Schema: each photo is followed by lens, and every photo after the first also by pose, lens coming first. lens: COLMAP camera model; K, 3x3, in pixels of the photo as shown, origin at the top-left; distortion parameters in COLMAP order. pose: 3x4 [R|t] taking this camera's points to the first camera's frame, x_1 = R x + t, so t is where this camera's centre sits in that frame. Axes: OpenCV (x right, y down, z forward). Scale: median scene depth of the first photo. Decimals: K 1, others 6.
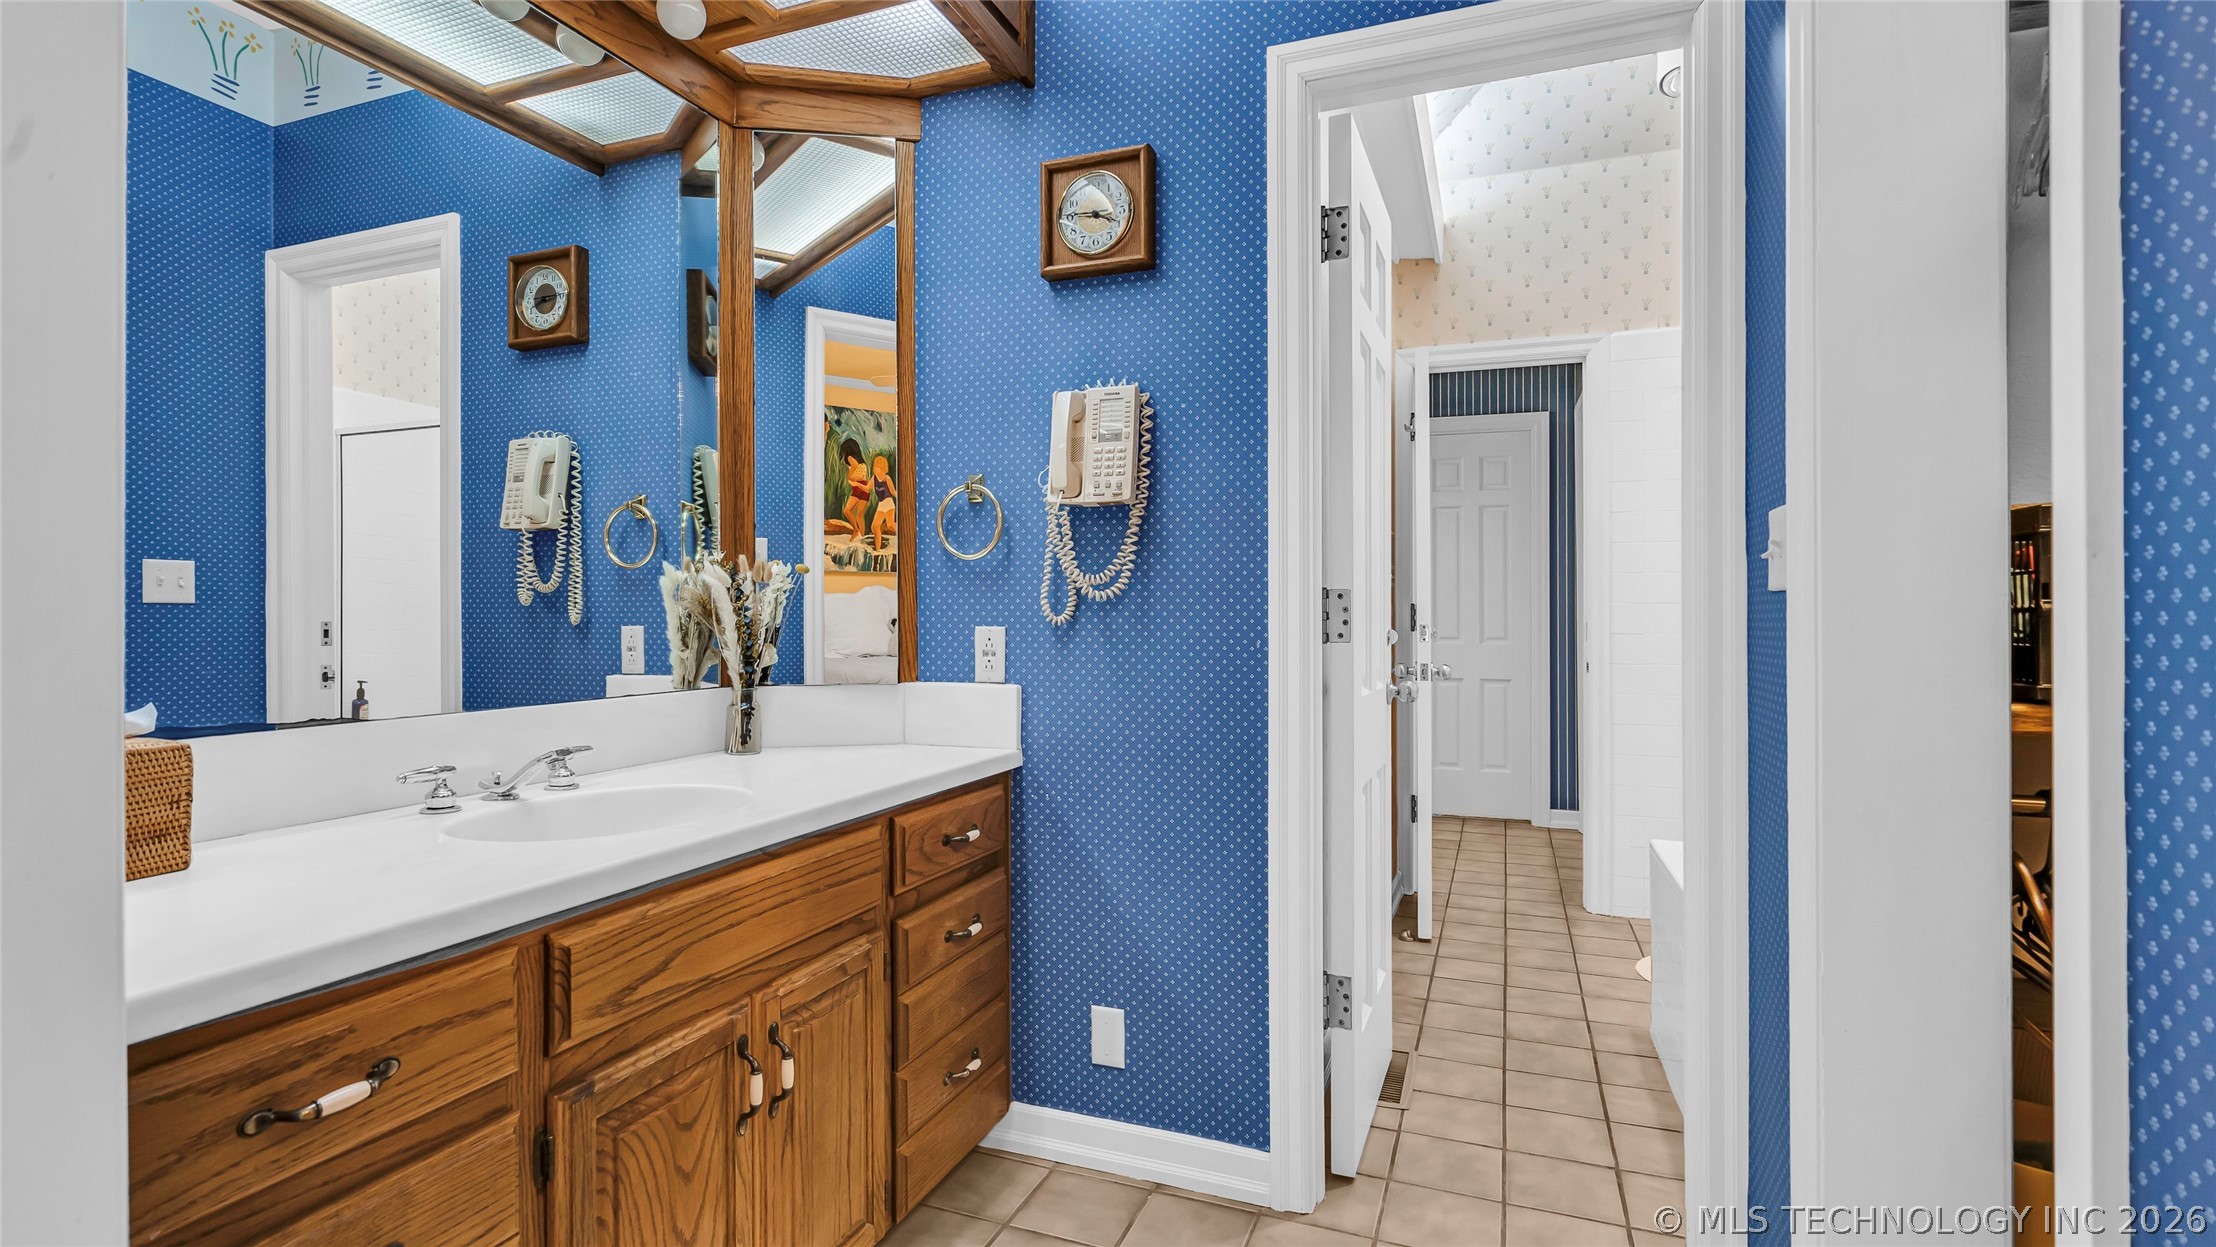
lens RADIAL K [[1027.4, 0, 1106.5], [0, 1027.4, 613.8], [0, 0, 1]] dist [0.001648, 0.000008]
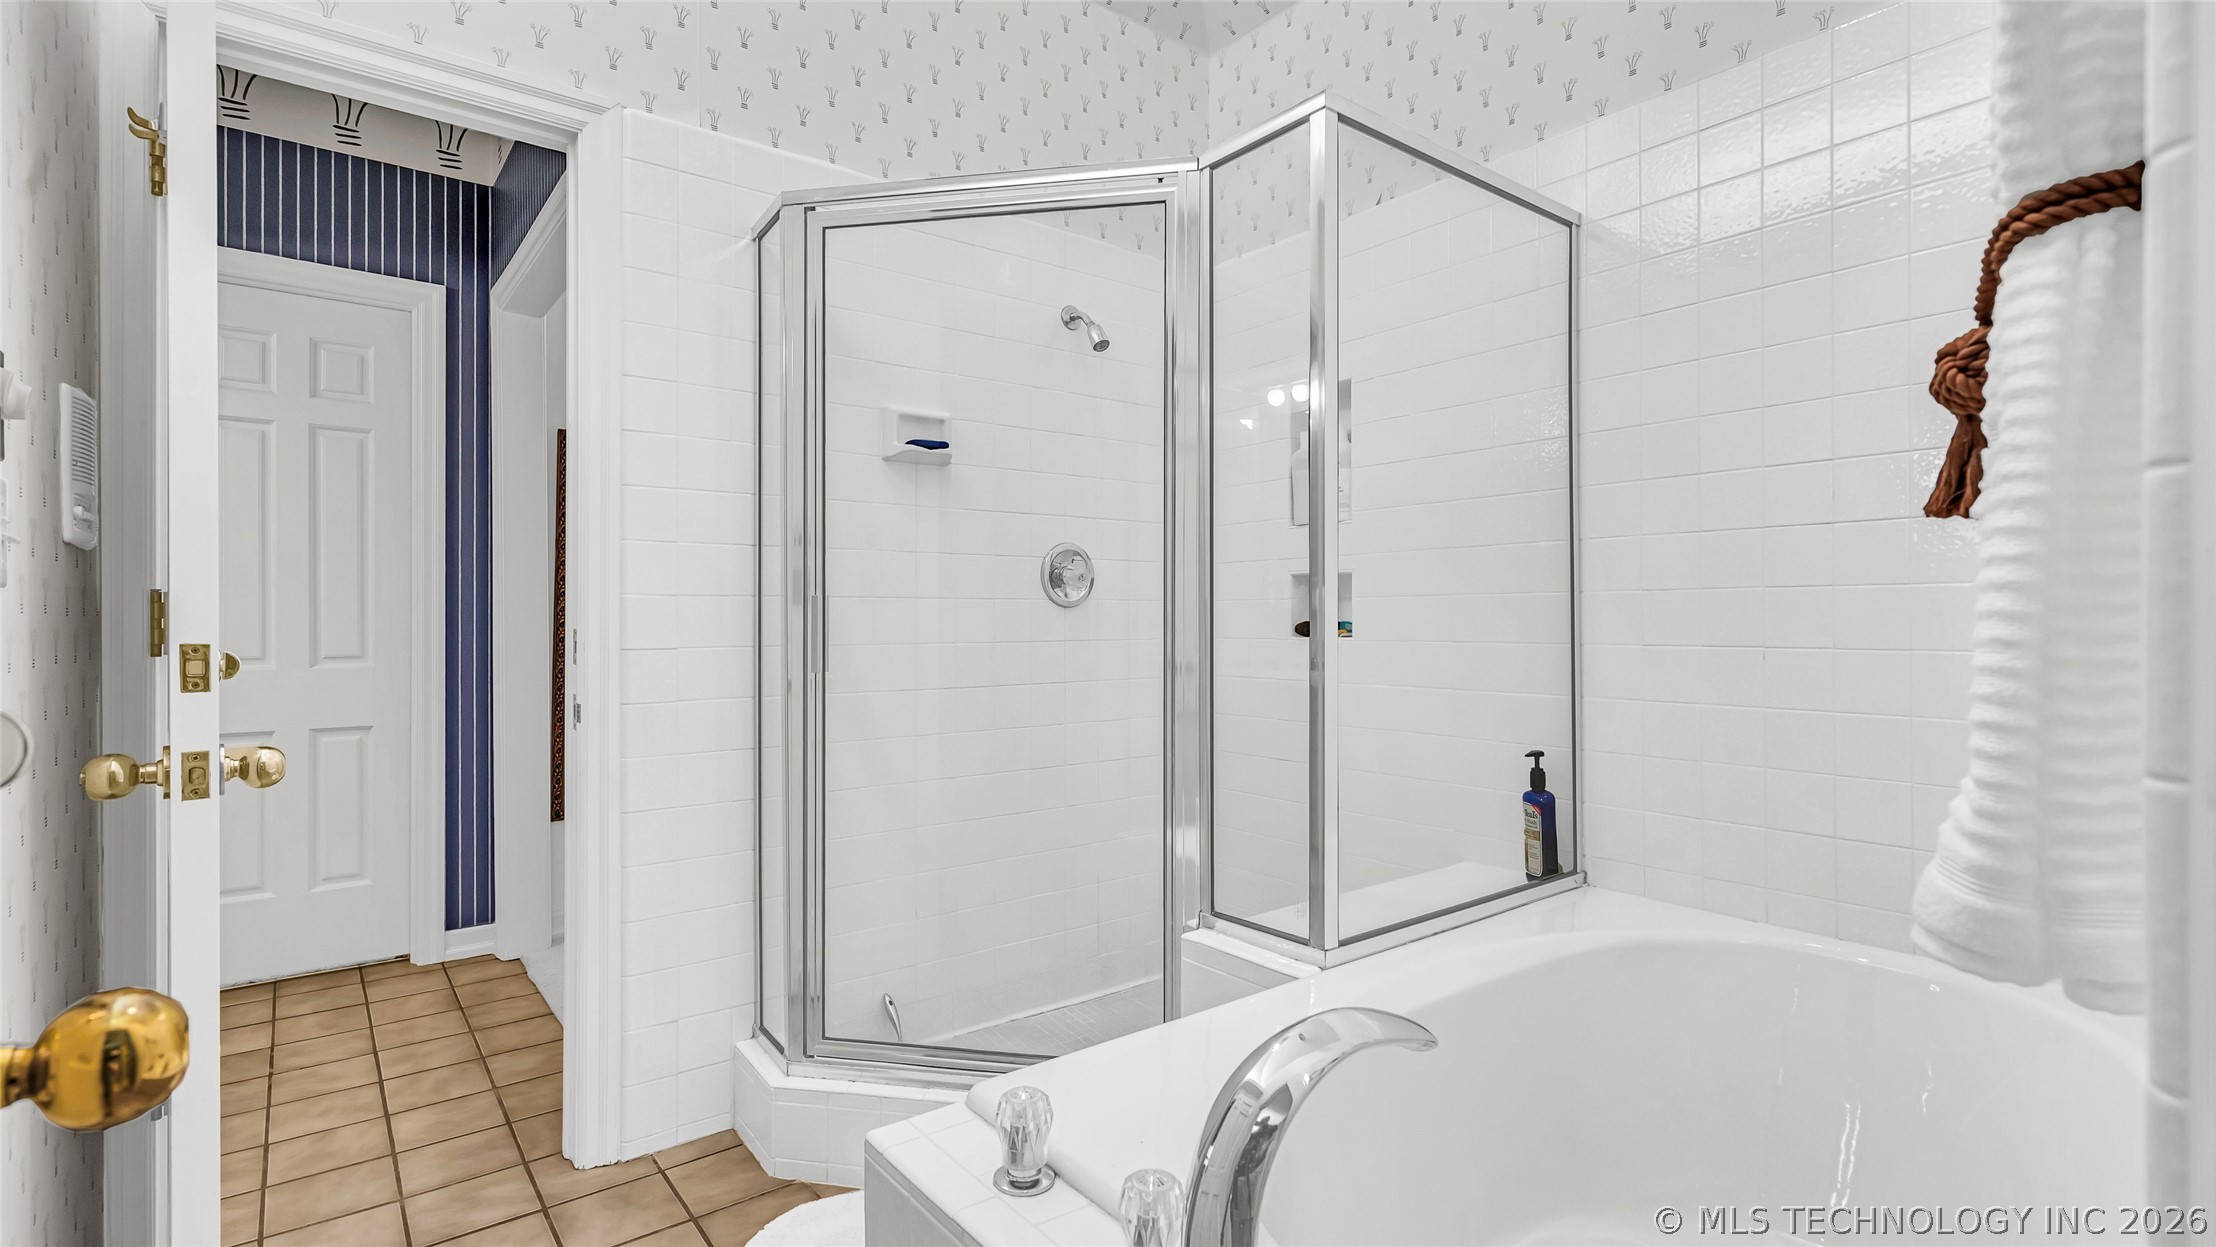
lens RADIAL K [[1027.4, 0, 1106.9], [0, 1027.4, 610.7], [0, 0, 1]] dist [0.001648, 0.000008]
pose [[0.509786, 0.003780, 0.860293, 0.102525], [0.000276, 0.999990, -0.004557, 0.000794], [-0.860301, 0.002560, 0.509780, 0.343749]]
